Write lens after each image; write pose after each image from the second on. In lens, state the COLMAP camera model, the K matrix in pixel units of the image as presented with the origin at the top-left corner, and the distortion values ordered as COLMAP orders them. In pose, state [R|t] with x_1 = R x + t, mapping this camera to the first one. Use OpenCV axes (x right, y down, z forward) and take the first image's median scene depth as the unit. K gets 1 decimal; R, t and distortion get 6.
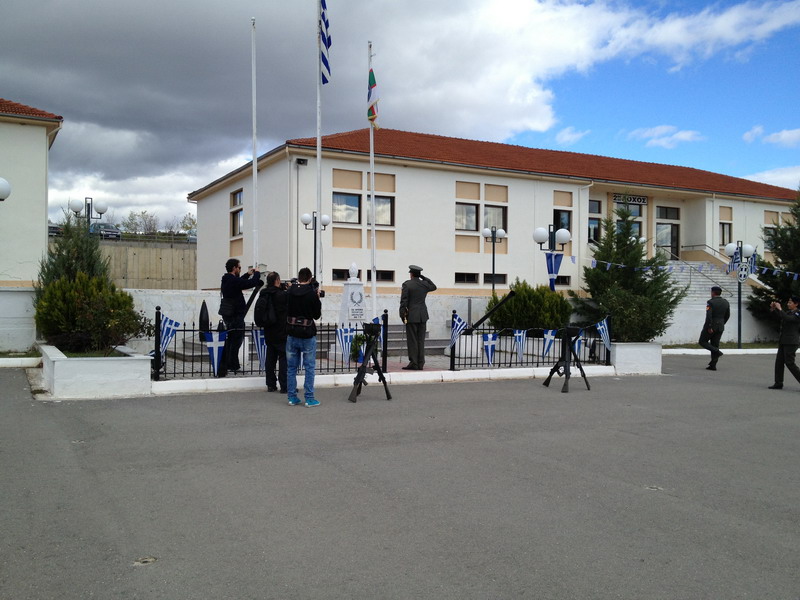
lens RADIAL K [[733.0, 0, 384.1], [0, 733.0, 302.6], [0, 0, 1]] dist [0.153199, -0.374158]
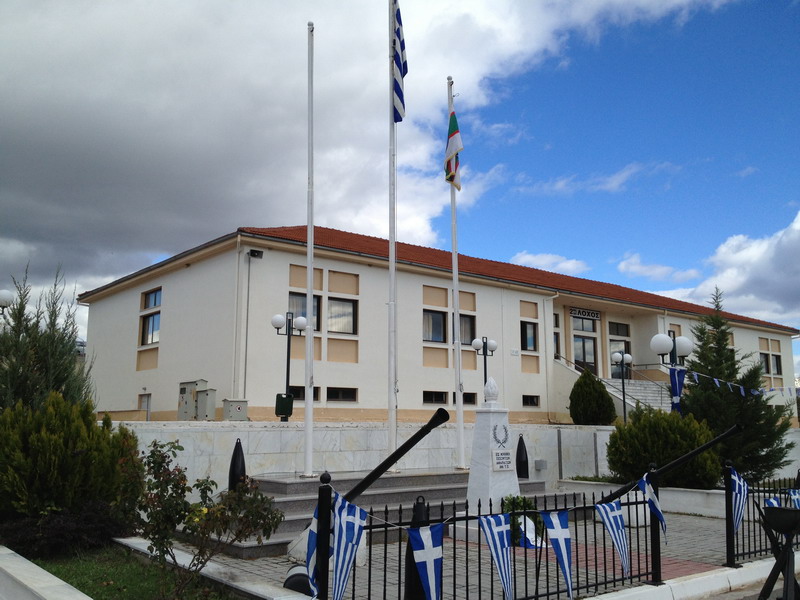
lens RADIAL K [[733.0, 0, 384.1], [0, 733.0, 302.6], [0, 0, 1]] dist [0.153199, -0.374158]
pose [[0.982060, 0.026856, 0.186646, -0.106849], [0.002958, 0.987491, -0.157651, -0.007808], [-0.188545, 0.155374, 0.969696, 0.167835]]
